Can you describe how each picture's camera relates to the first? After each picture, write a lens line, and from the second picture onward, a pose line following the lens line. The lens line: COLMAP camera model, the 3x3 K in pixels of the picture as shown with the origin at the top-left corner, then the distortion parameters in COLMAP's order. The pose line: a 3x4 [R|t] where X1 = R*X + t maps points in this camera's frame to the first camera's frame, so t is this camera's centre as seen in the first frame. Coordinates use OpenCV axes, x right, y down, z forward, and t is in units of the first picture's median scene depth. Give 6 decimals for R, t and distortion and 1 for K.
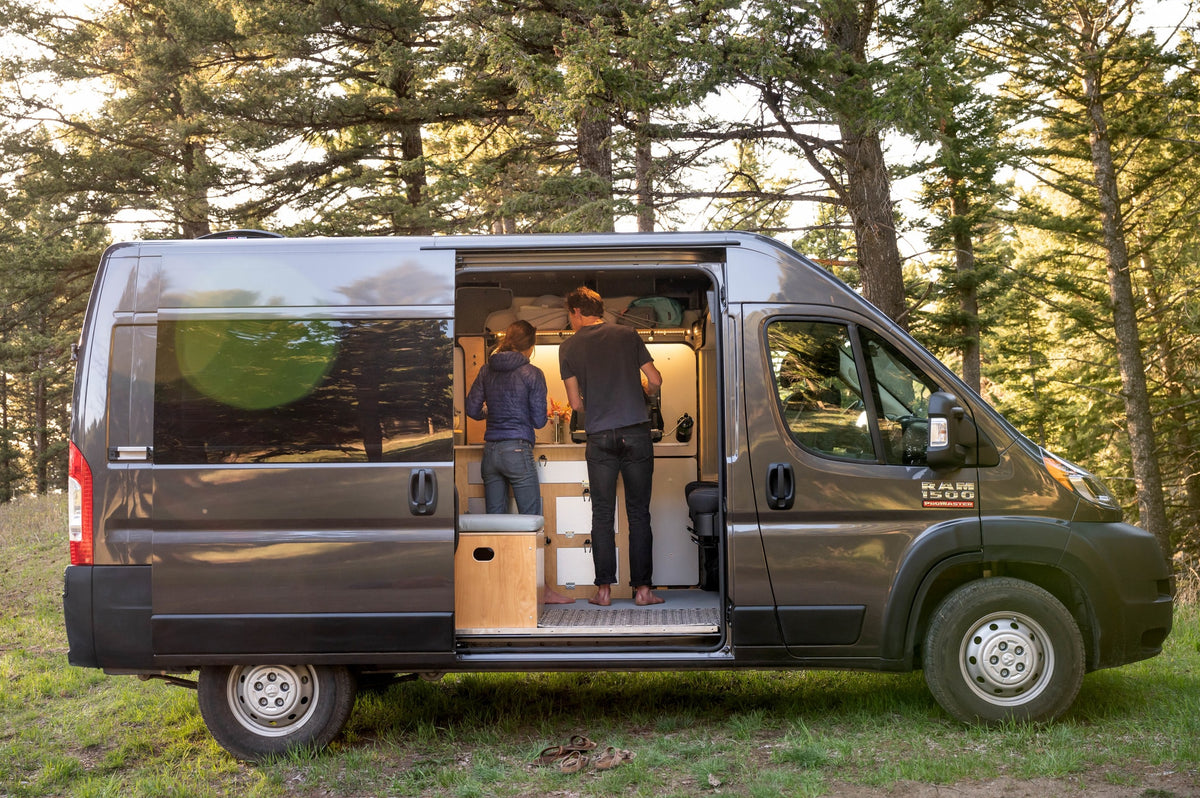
lens RADIAL K [[1319.9, 0, 614.5], [0, 1319.9, 382.1], [0, 0, 1]] dist [-0.000215, 0.016286]
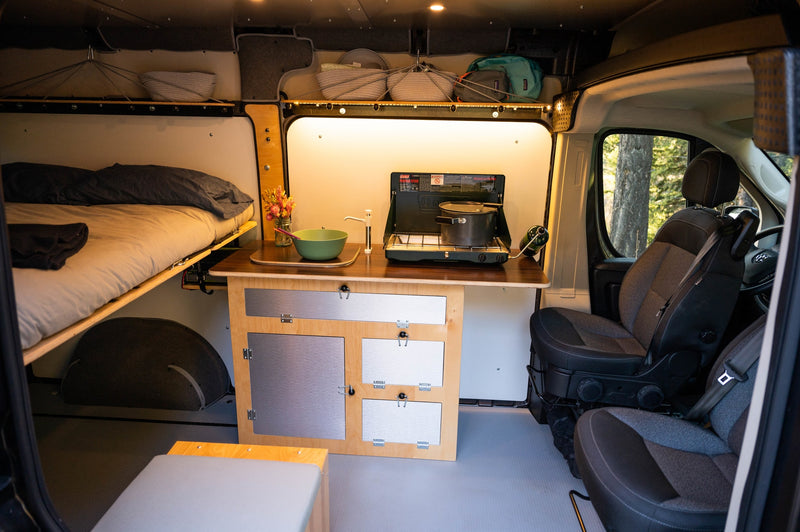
lens RADIAL K [[540.1, 0, 399.0], [0, 540.1, 264.6], [0, 0, 1]] dist [-0.003589, 0.000319]
pose [[0.998398, 0.043141, -0.036620, -0.016618], [-0.030214, 0.953574, 0.299638, -0.053835], [0.047847, -0.298051, 0.953350, 0.864598]]
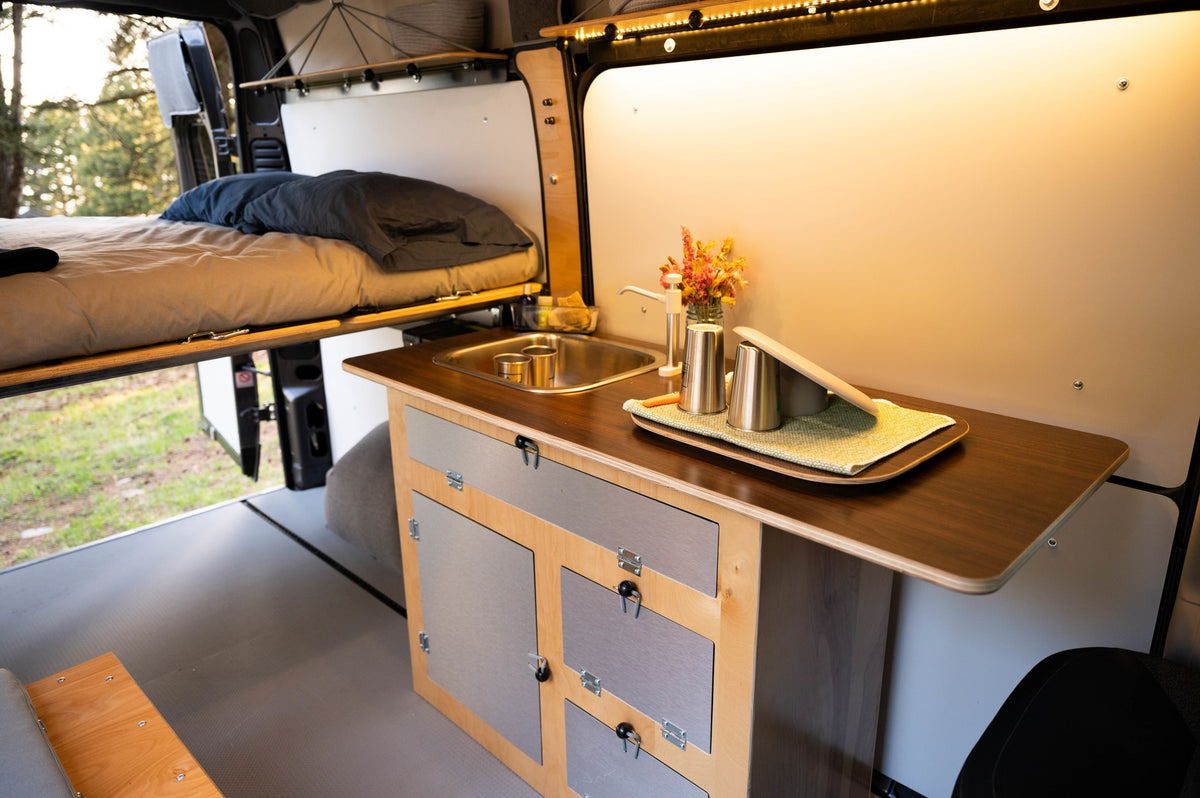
lens RADIAL K [[810.2, 0, 598.5], [0, 810.2, 396.8], [0, 0, 1]] dist [-0.003589, 0.000319]
pose [[0.719106, 0.205757, -0.663740, 0.104126], [0.034725, 0.943325, 0.330048, -0.020621], [0.694032, -0.260388, 0.671206, 1.057898]]
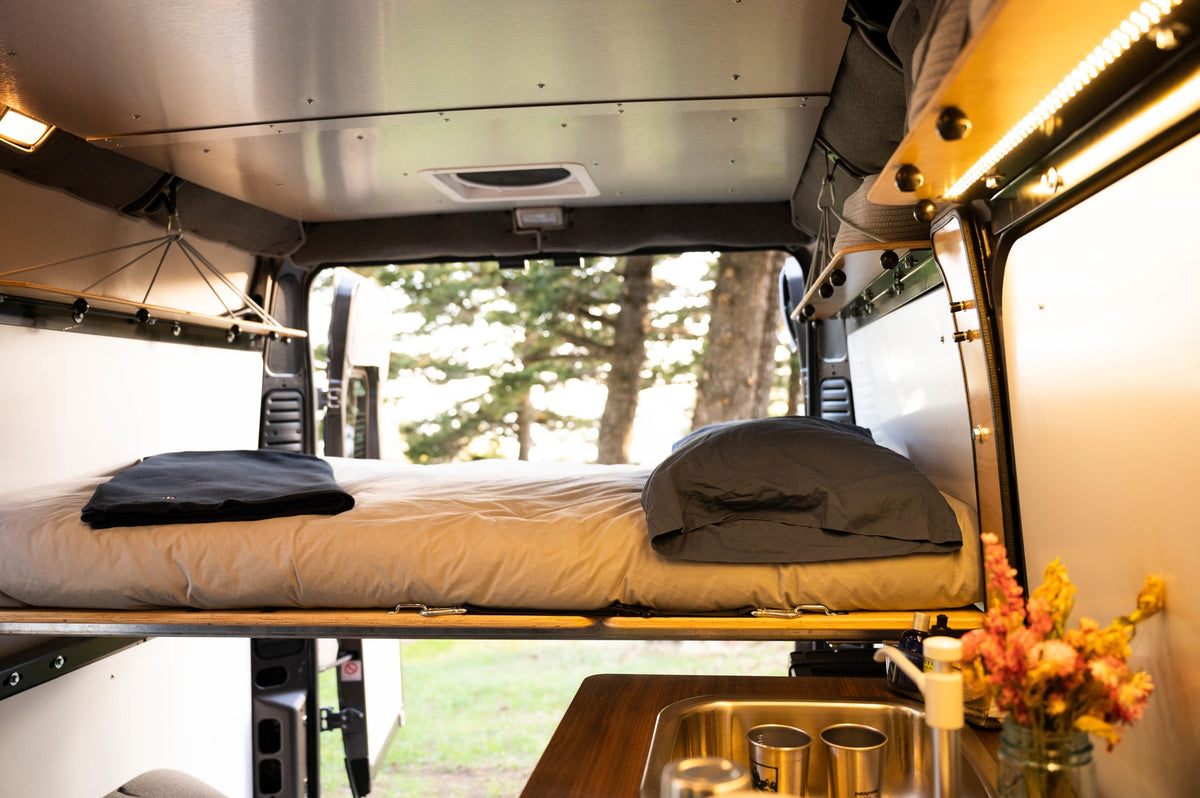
lens RADIAL K [[995.1, 0, 595.6], [0, 995.1, 400.7], [0, 0, 1]] dist [0.002555, -0.001547]
pose [[-0.116544, 0.006662, -0.993163, 0.092612], [0.064619, 0.997910, -0.000889, -0.009708], [0.991081, -0.064281, -0.116731, 1.223236]]
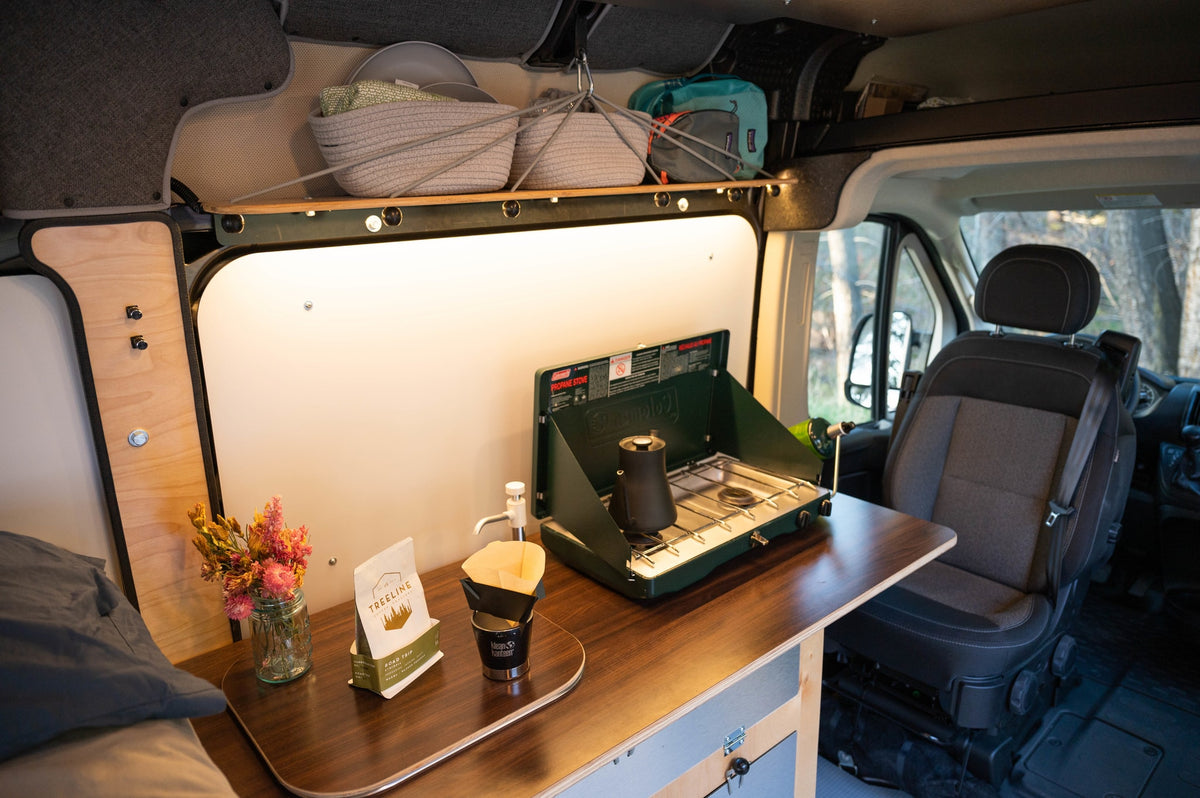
lens RADIAL K [[810.2, 0, 598.5], [0, 810.2, 396.8], [0, 0, 1]] dist [-0.003589, 0.000319]
pose [[0.749666, -0.183563, 0.635850, -0.174336], [-0.014173, 0.956092, 0.292723, -0.059907], [-0.661664, -0.228456, 0.714148, 1.086777]]
